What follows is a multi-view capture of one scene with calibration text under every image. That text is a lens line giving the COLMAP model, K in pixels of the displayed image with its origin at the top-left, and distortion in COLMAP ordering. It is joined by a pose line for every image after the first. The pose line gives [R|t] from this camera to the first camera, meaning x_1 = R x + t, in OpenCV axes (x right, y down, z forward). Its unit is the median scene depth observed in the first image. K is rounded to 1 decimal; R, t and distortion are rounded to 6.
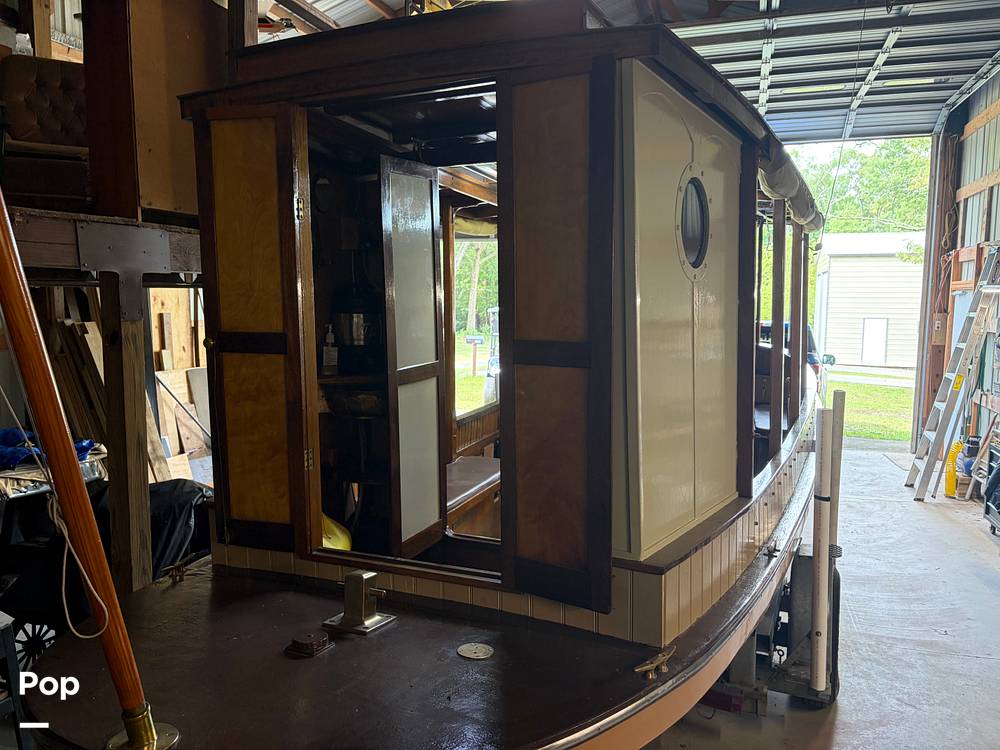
lens RADIAL K [[763.0, 0, 502.4], [0, 763.0, 370.2], [0, 0, 1]] dist [0.044116, -0.049064]
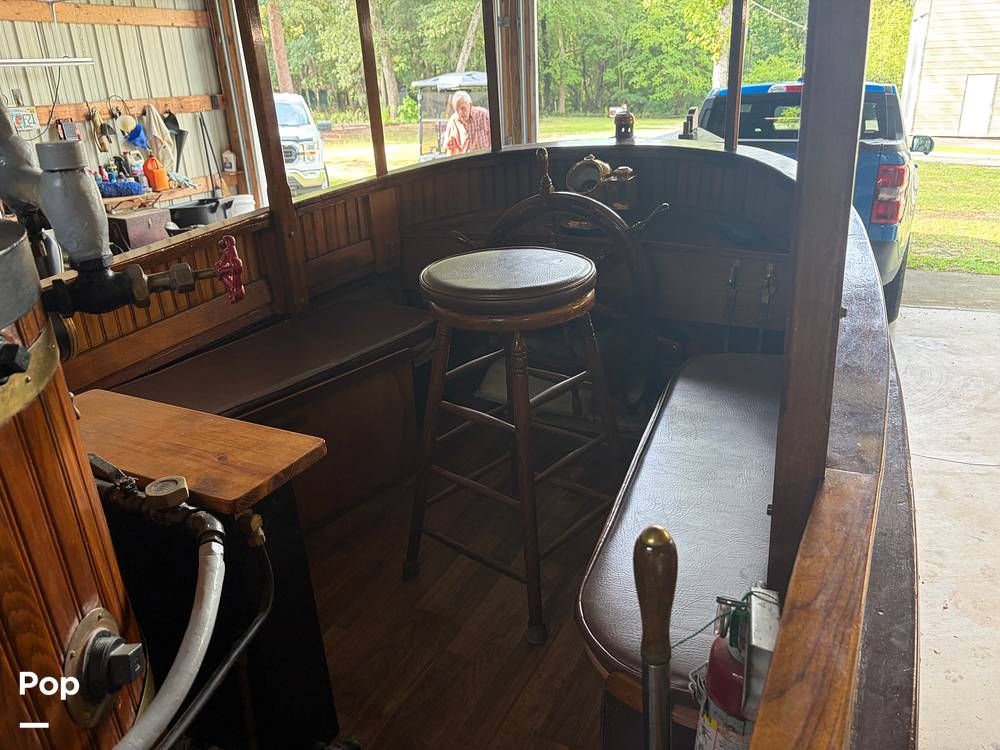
lens RADIAL K [[763.0, 0, 502.9], [0, 763.0, 372.5], [0, 0, 1]] dist [0.044116, -0.049064]
pose [[0.996733, -0.017007, -0.078961, 0.750724], [0.037977, 0.961460, 0.272309, -0.105013], [0.071287, -0.274418, 0.958965, 1.838055]]
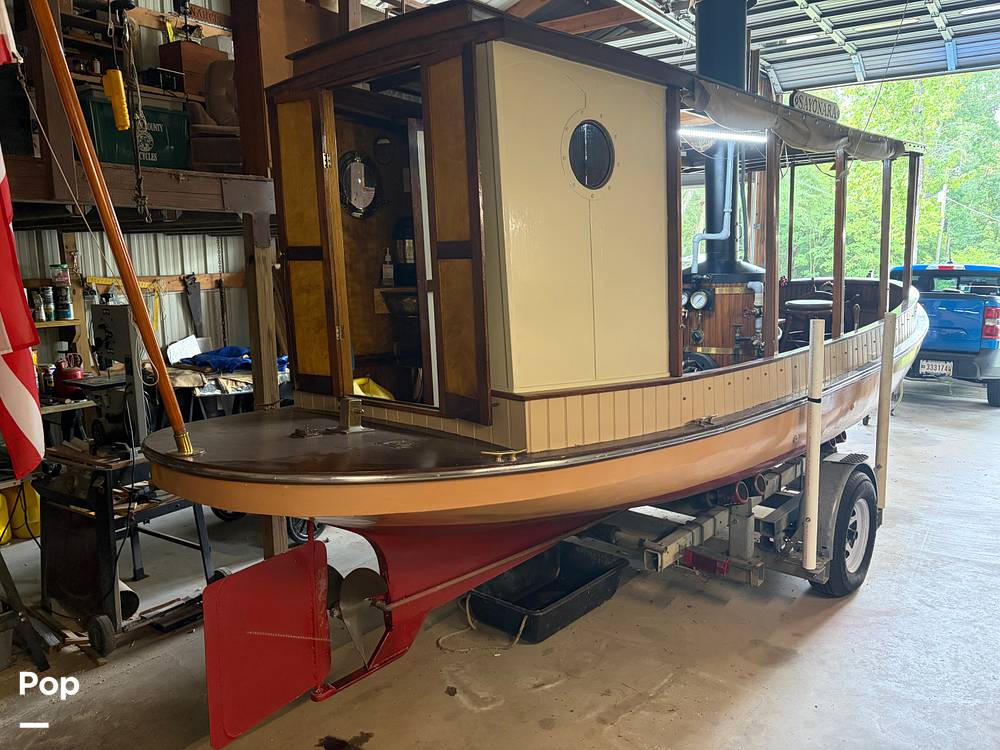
lens RADIAL K [[763.0, 0, 496.6], [0, 763.0, 374.5], [0, 0, 1]] dist [0.044116, -0.049064]
pose [[0.953001, 0.028280, -0.301643, 0.468187], [-0.011353, 0.998268, 0.057720, 0.105386], [0.302753, -0.051583, 0.951672, -0.307749]]
